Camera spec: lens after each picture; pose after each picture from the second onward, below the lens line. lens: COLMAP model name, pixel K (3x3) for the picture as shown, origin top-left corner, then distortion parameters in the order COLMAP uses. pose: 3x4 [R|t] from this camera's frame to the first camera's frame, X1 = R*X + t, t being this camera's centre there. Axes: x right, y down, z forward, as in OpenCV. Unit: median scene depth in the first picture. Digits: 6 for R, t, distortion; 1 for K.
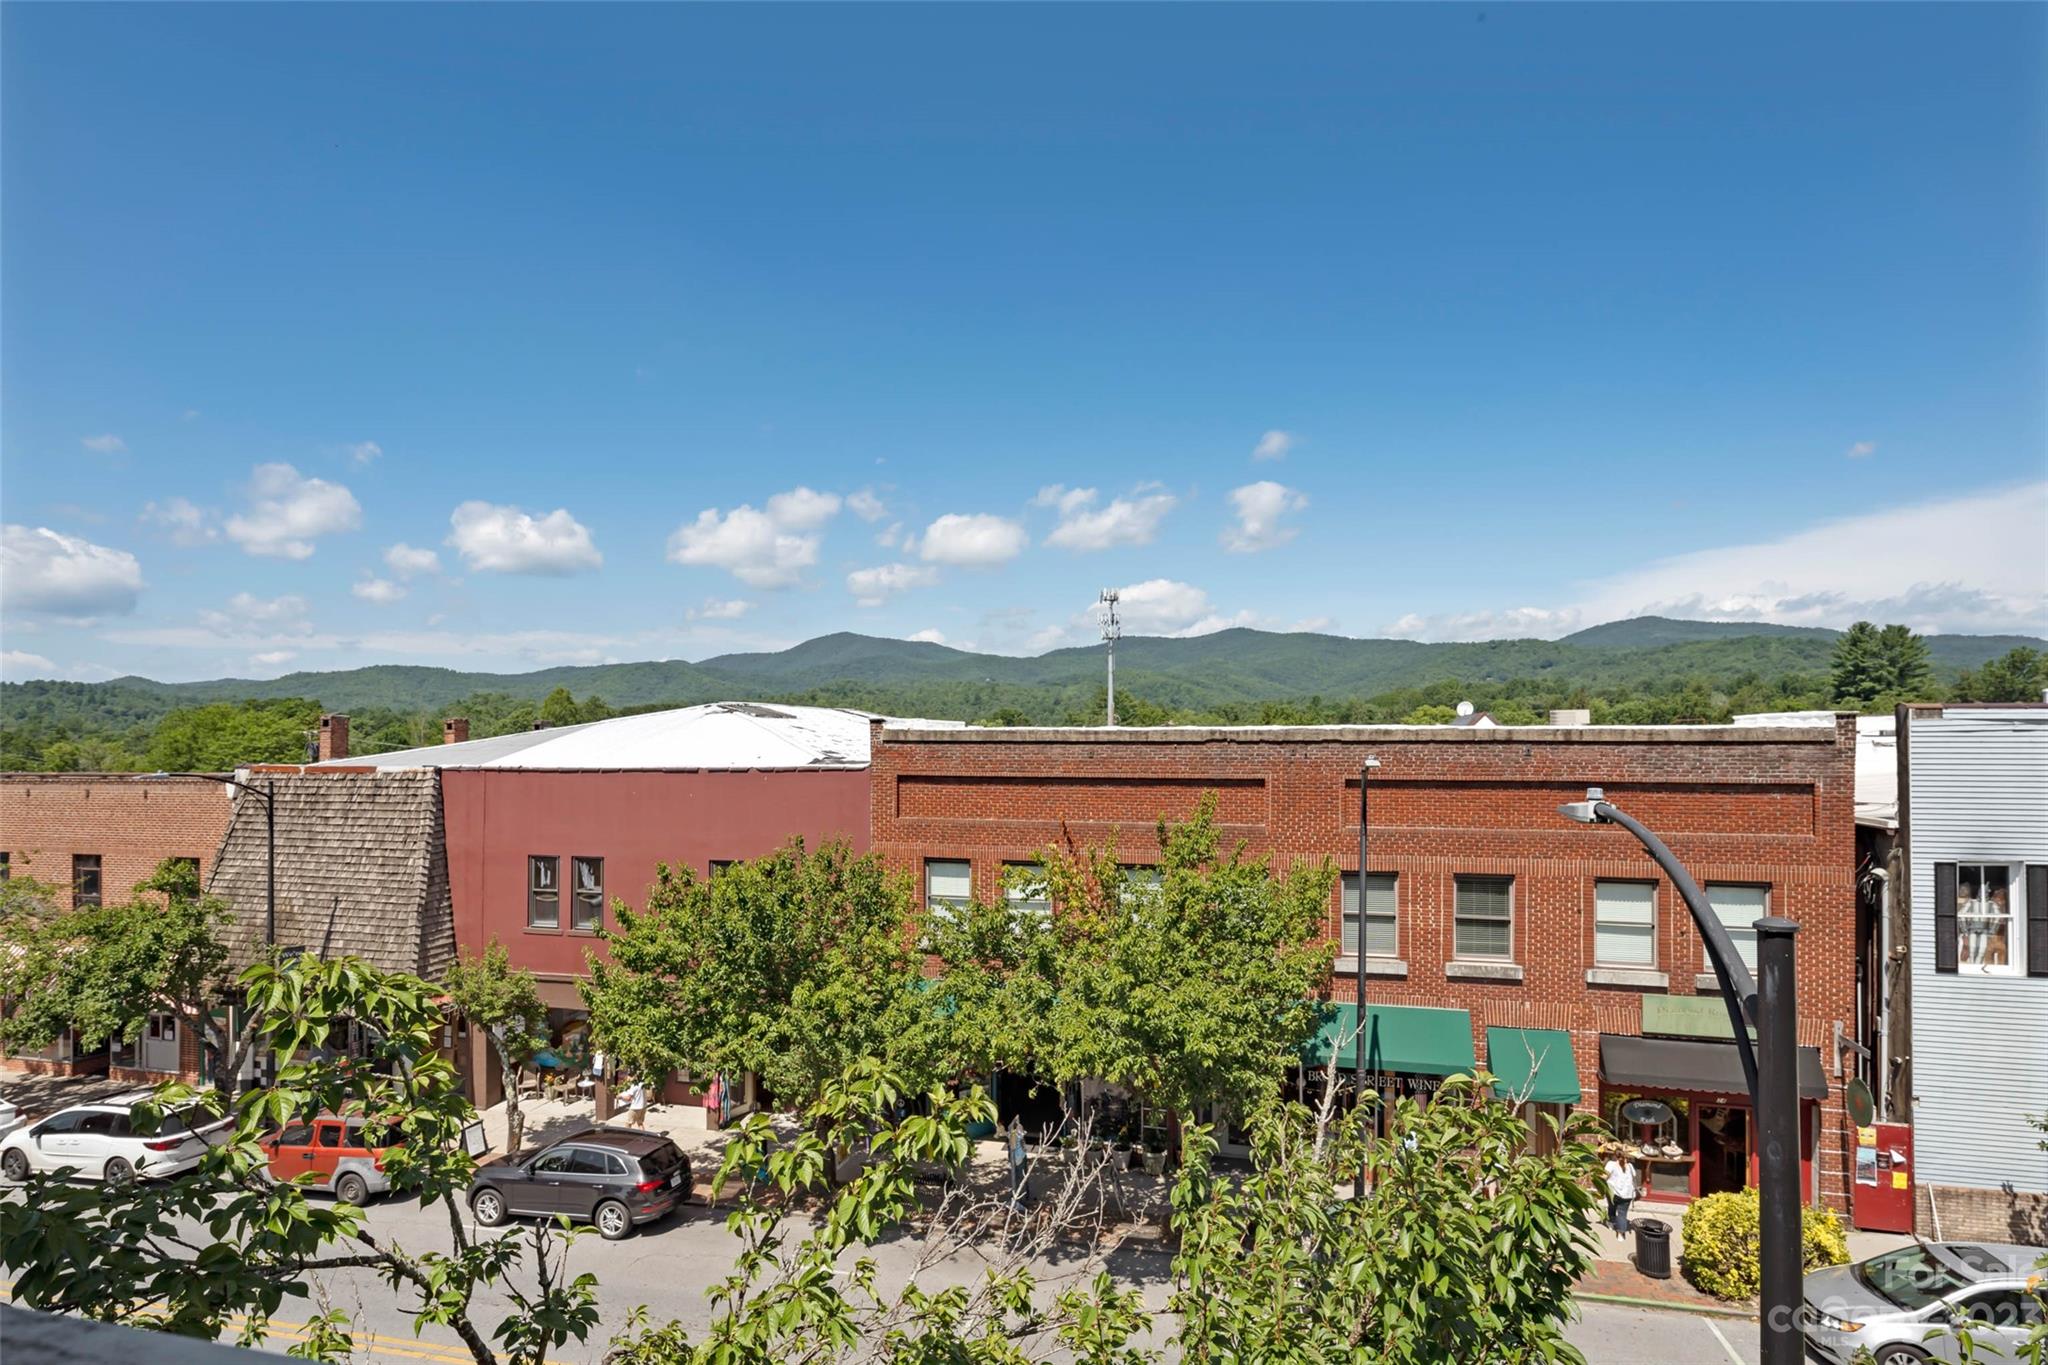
lens RADIAL K [[1123.7, 0, 968.5], [0, 1123.7, 681.9], [0, 0, 1]] dist [0.005739, -0.000288]
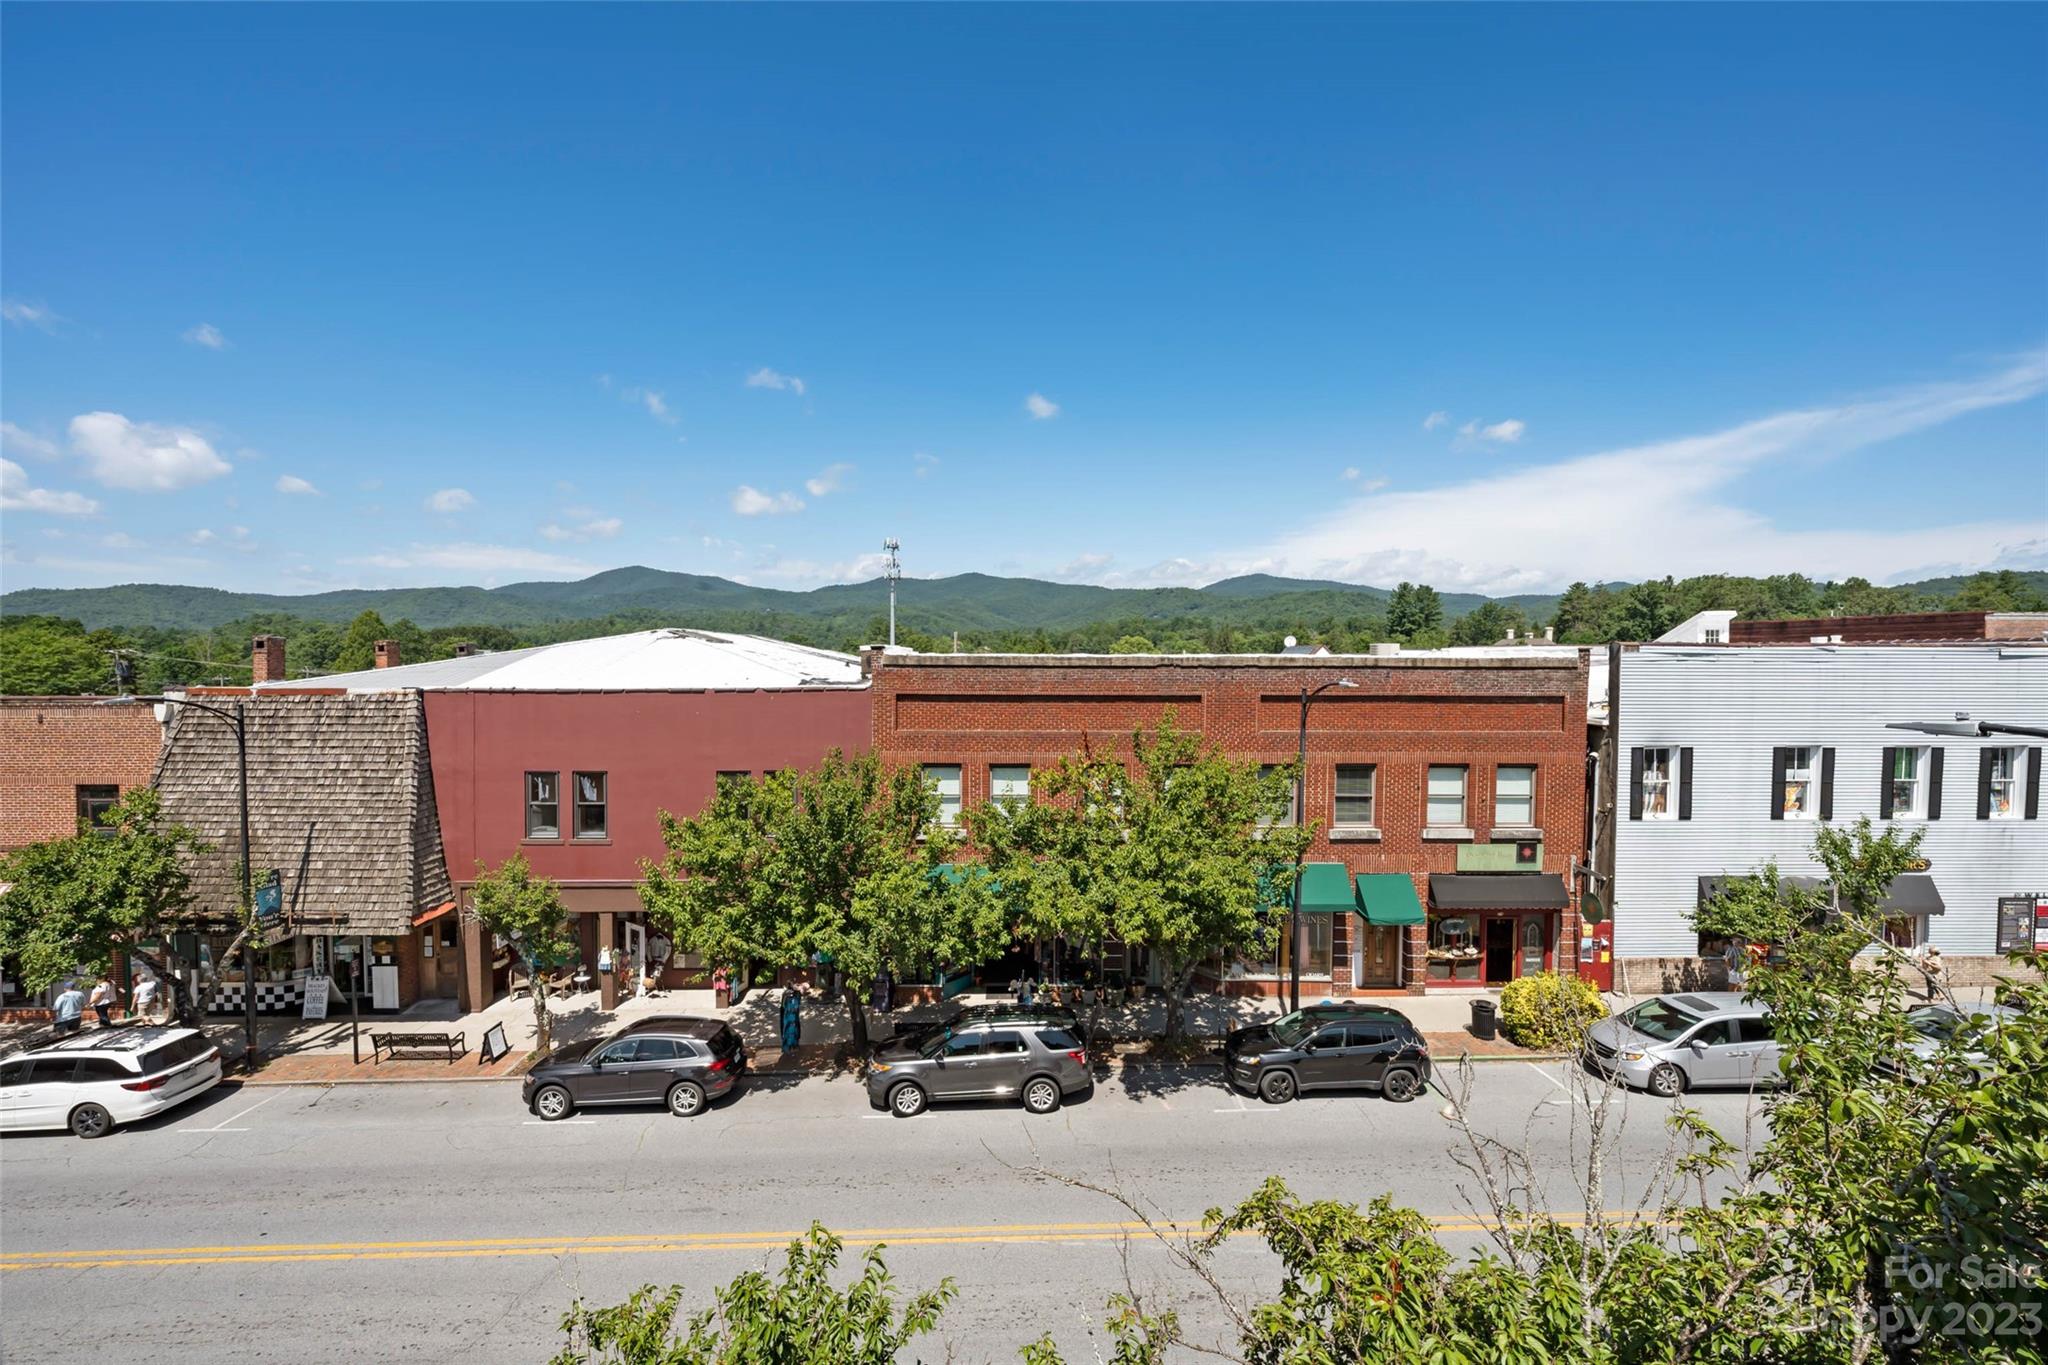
lens RADIAL K [[908.3, 0, 967.5], [0, 908.3, 646.1], [0, 0, 1]] dist [0.000365, 0.000170]
pose [[0.957886, 0.007617, 0.287047, -0.269633], [-0.018107, 0.999261, 0.033906, -0.000731], [-0.286576, -0.037676, 0.957316, 0.073903]]
